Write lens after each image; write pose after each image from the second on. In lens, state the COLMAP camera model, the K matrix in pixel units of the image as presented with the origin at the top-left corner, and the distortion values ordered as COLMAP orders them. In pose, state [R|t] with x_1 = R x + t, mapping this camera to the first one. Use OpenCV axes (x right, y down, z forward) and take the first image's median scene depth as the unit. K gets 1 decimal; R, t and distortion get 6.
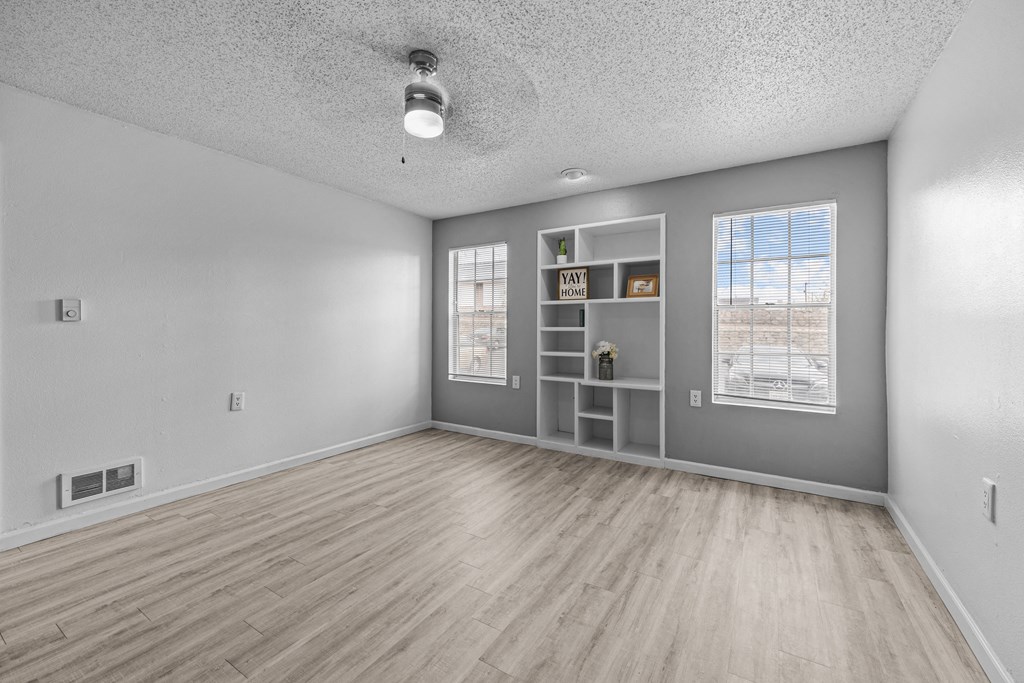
lens RADIAL K [[417.1, 0, 510.5], [0, 417.1, 332.8], [0, 0, 1]] dist [-0.004180, -0.000032]
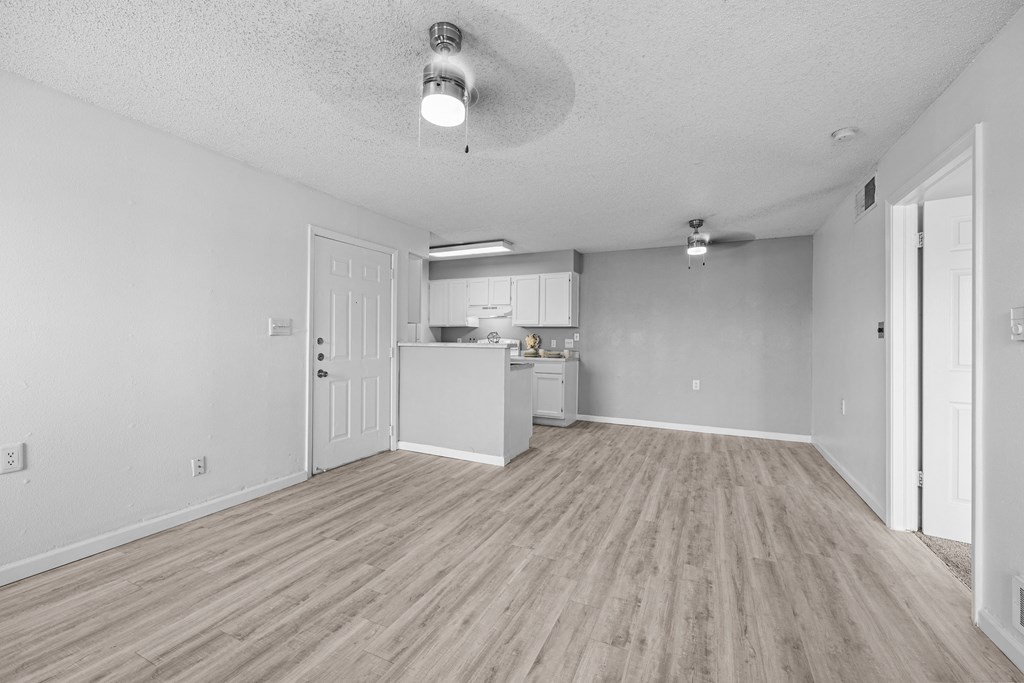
lens RADIAL K [[417.1, 0, 510.3], [0, 417.1, 338.5], [0, 0, 1]] dist [-0.004180, -0.000032]
pose [[-0.994852, -0.014858, -0.100239, -0.138295], [-0.016140, 0.999798, 0.011996, -0.014572], [0.100041, 0.013552, -0.994891, 0.976760]]
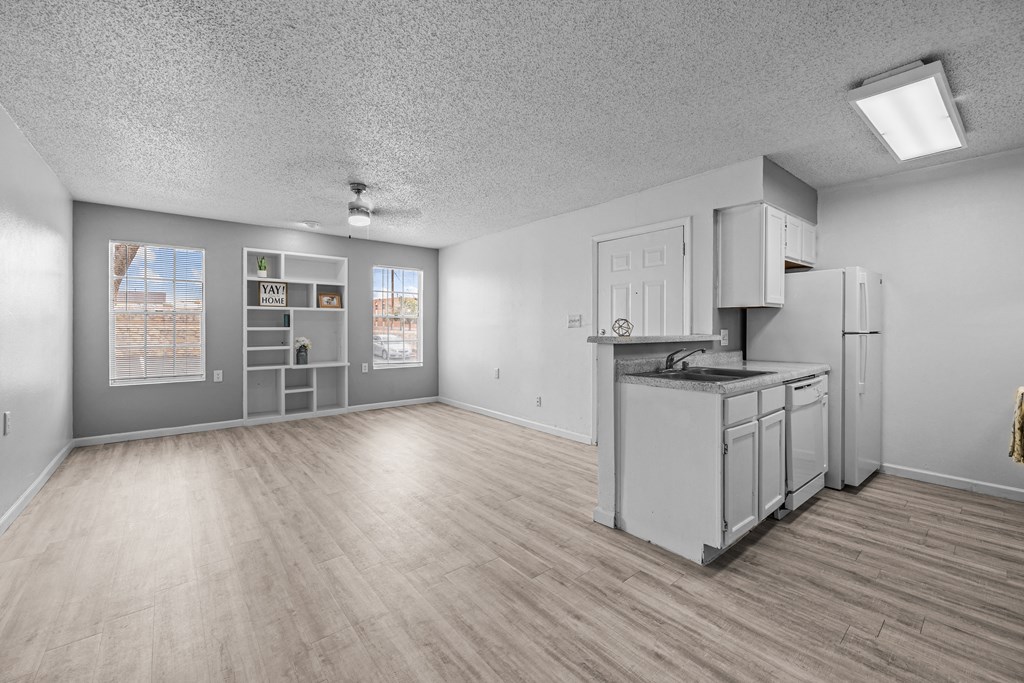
lens RADIAL K [[417.1, 0, 518.3], [0, 417.1, 327.0], [0, 0, 1]] dist [-0.004180, -0.000032]
pose [[0.316535, -0.004353, 0.948571, -0.919593], [0.012382, 0.999923, 0.000457, -0.005935], [-0.948500, 0.011600, 0.316565, -0.151073]]
